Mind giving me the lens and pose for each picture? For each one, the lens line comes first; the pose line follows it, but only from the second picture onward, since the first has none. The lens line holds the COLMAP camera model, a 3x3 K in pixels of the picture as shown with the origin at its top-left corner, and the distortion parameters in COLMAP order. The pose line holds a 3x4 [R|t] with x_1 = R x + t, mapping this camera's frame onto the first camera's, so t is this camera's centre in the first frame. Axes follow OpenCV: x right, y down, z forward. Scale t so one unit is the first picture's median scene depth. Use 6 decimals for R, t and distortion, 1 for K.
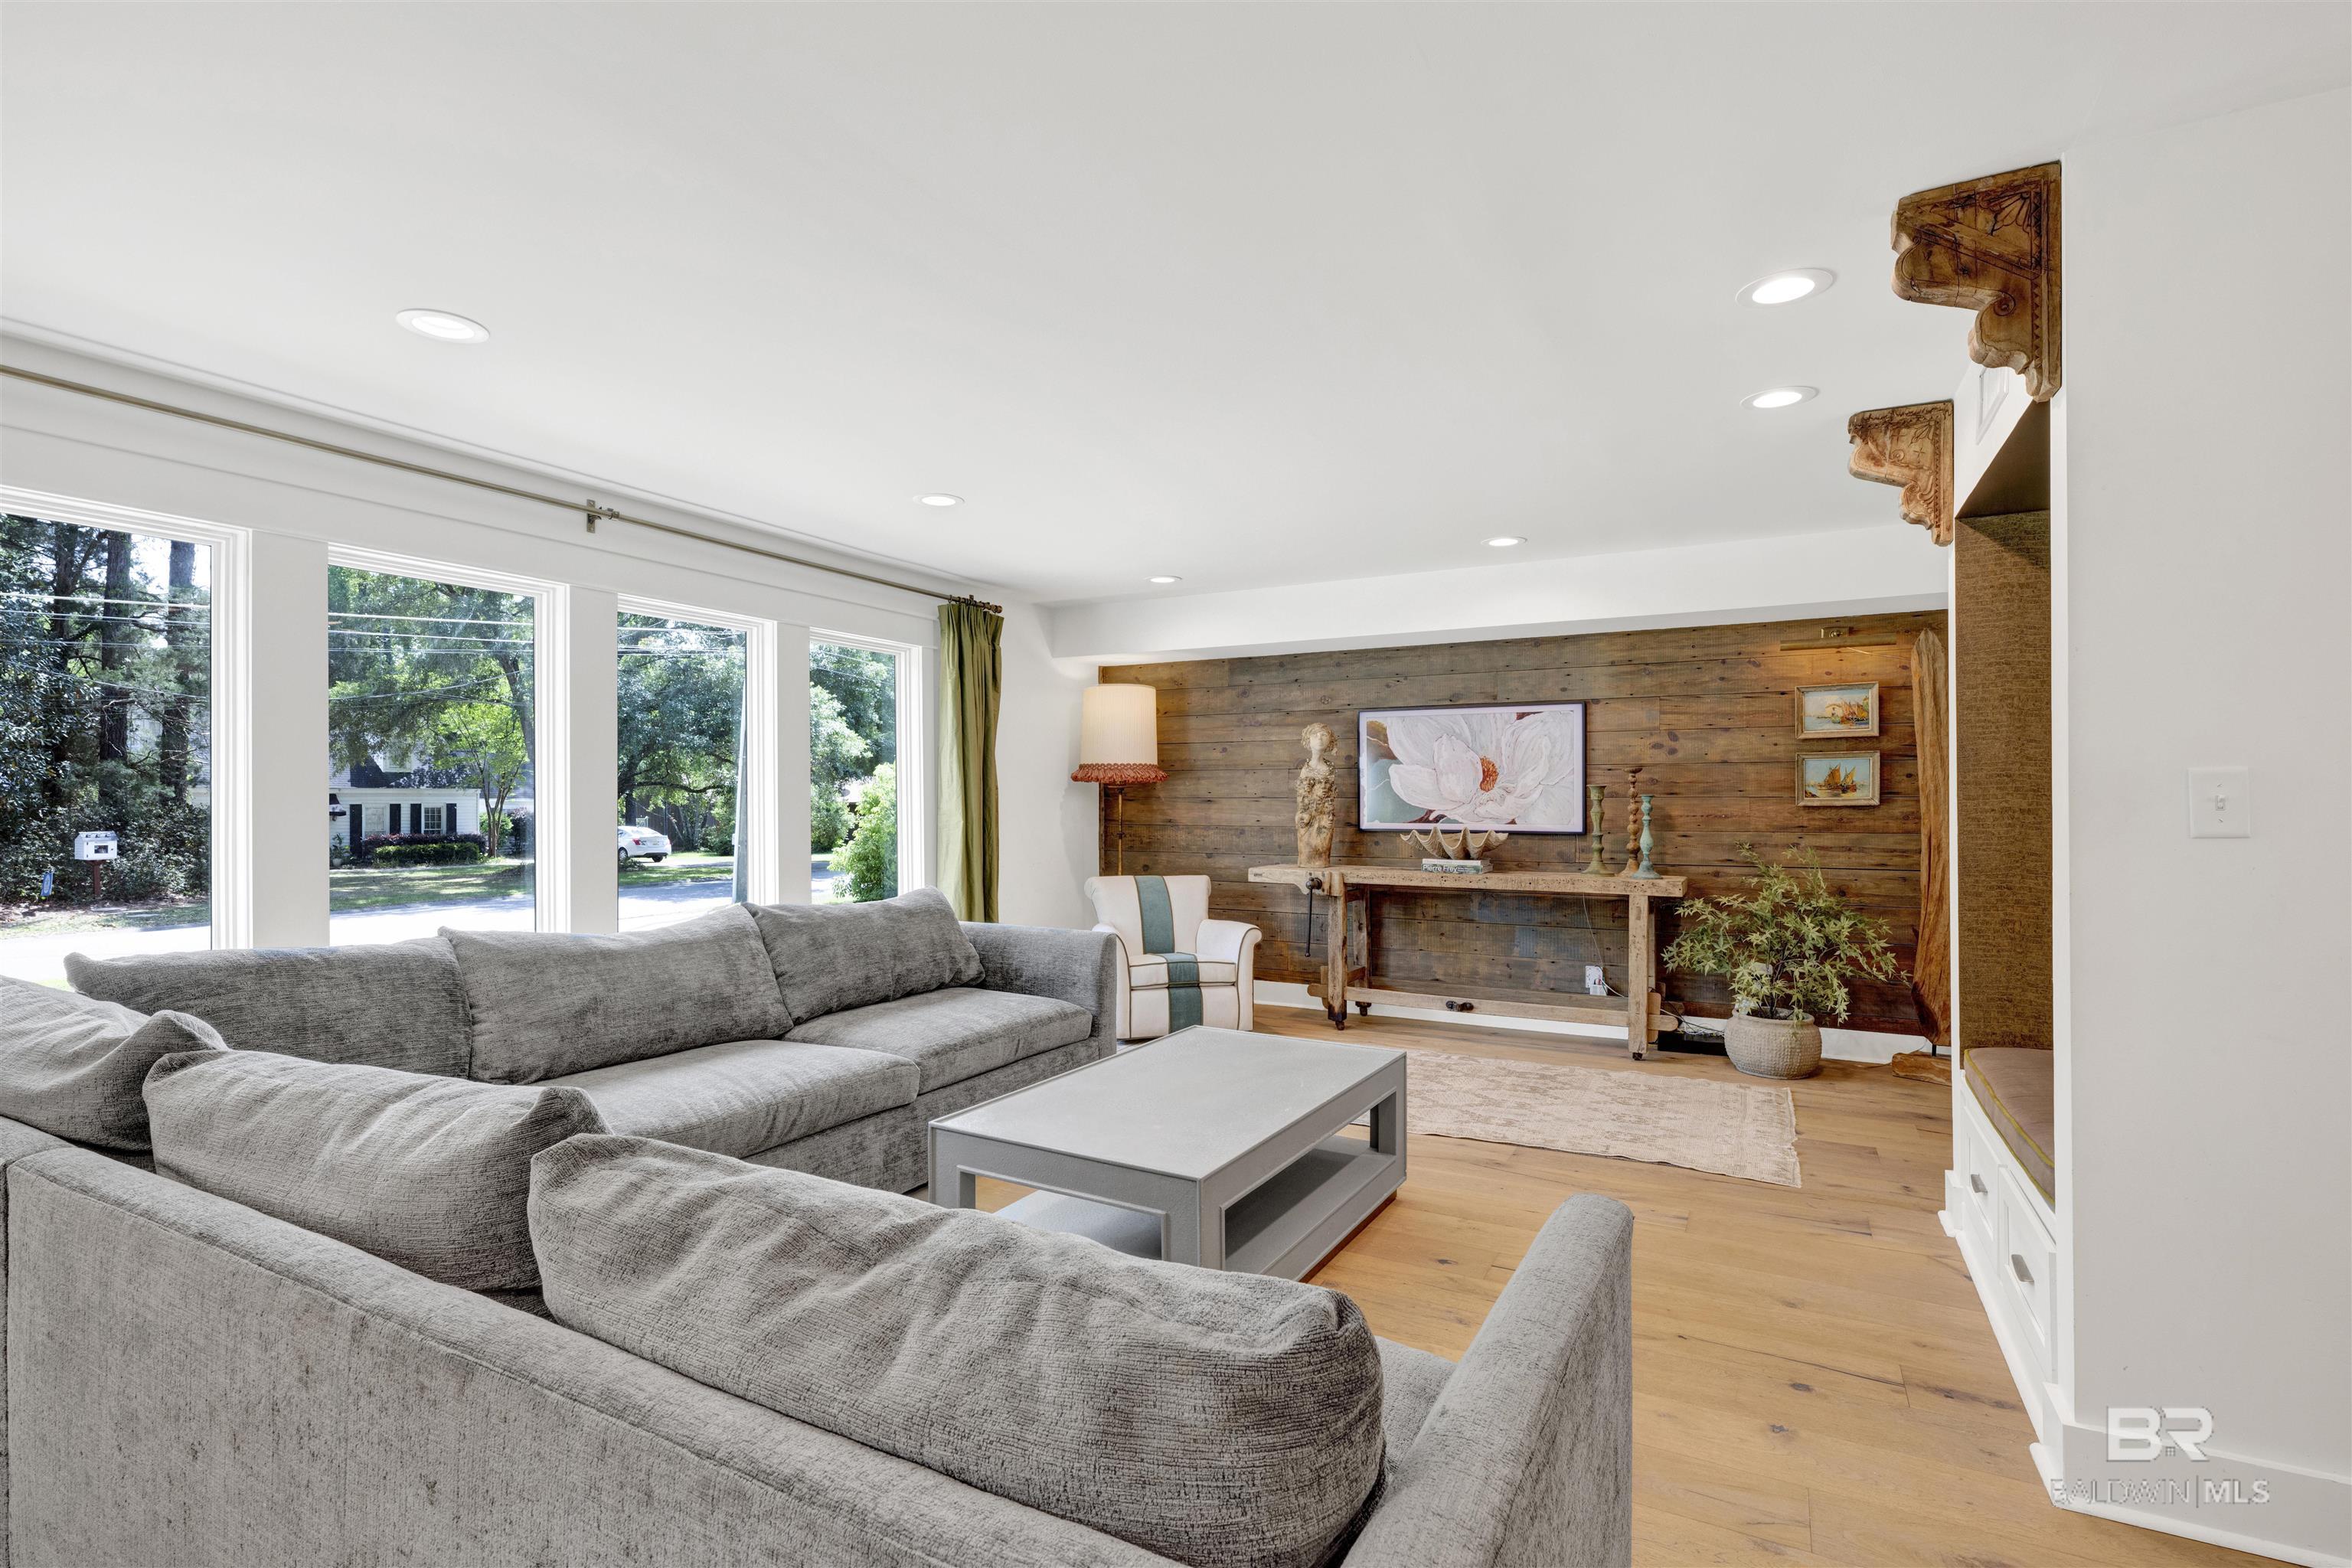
lens RADIAL K [[1077.1, 0, 1177.4], [0, 1077.1, 796.2], [0, 0, 1]] dist [-0.001353, 0.000608]
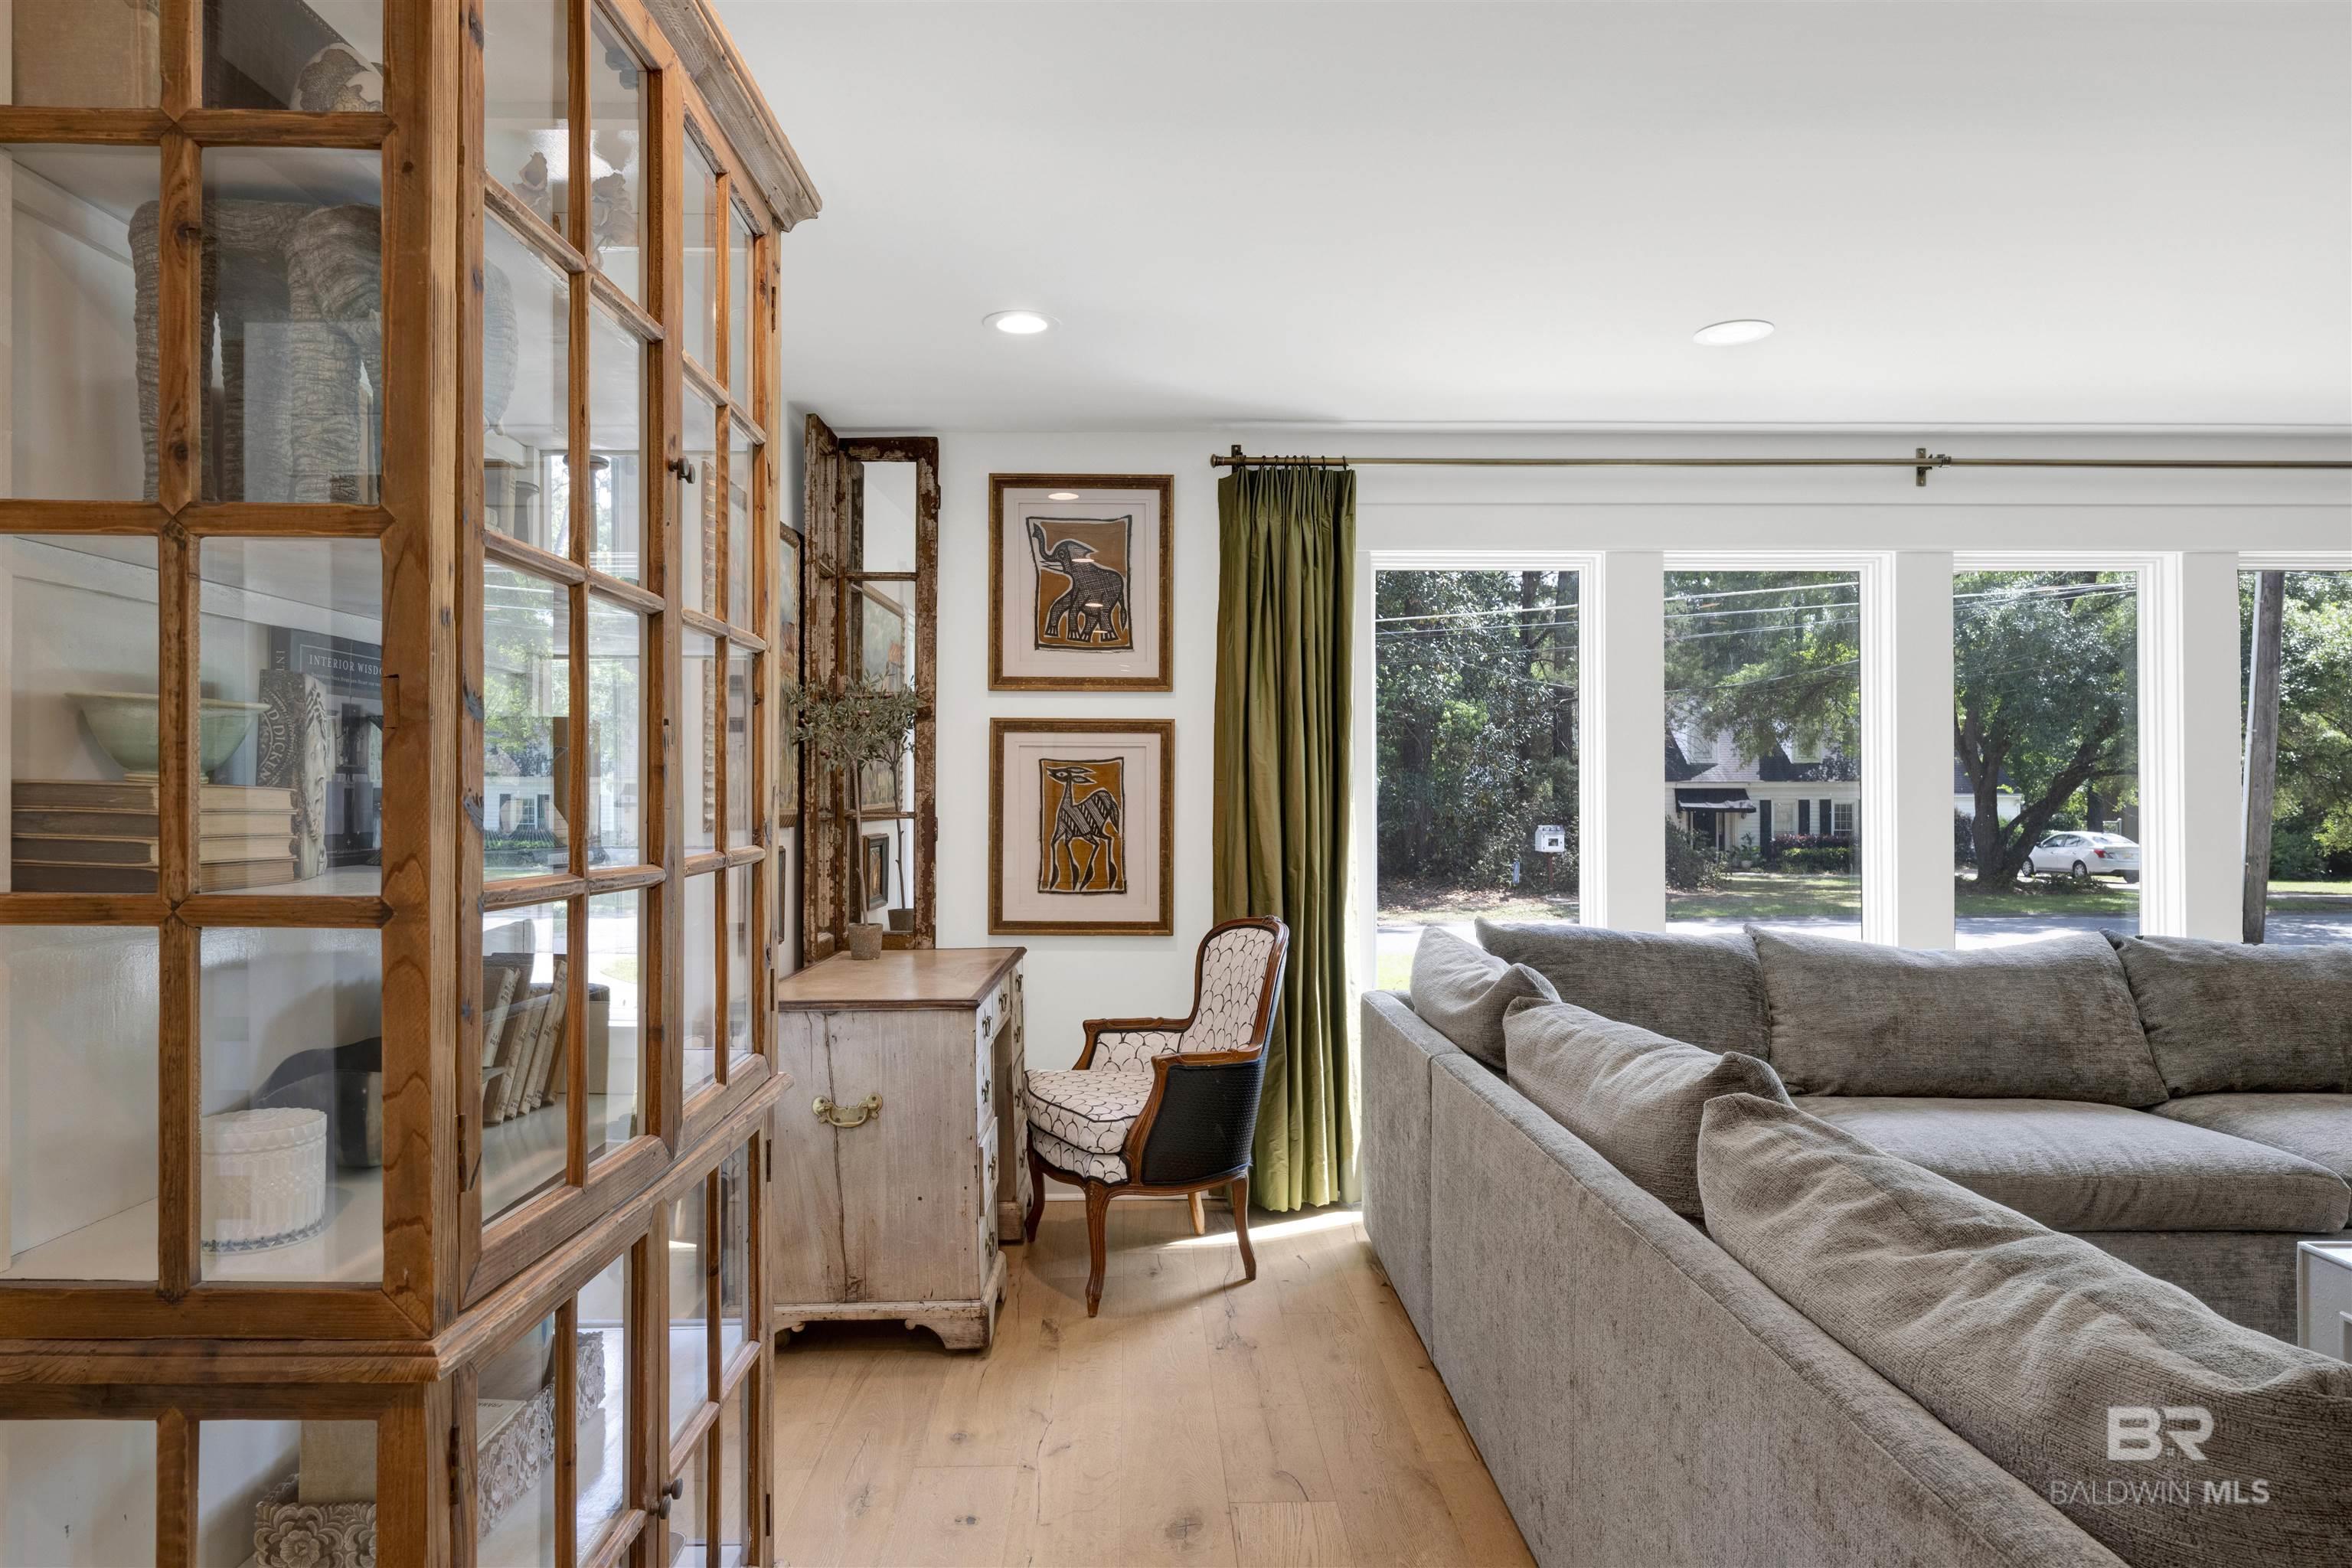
lens RADIAL K [[1366.3, 0, 1176.0], [0, 1366.3, 784.0], [0, 0, 1]] dist [-0.000048, 0.000002]
pose [[0.498309, -0.007342, -0.866969, 0.259083], [0.003011, 0.999973, -0.006738, -0.002642], [0.866995, 0.000748, 0.498317, -0.154349]]
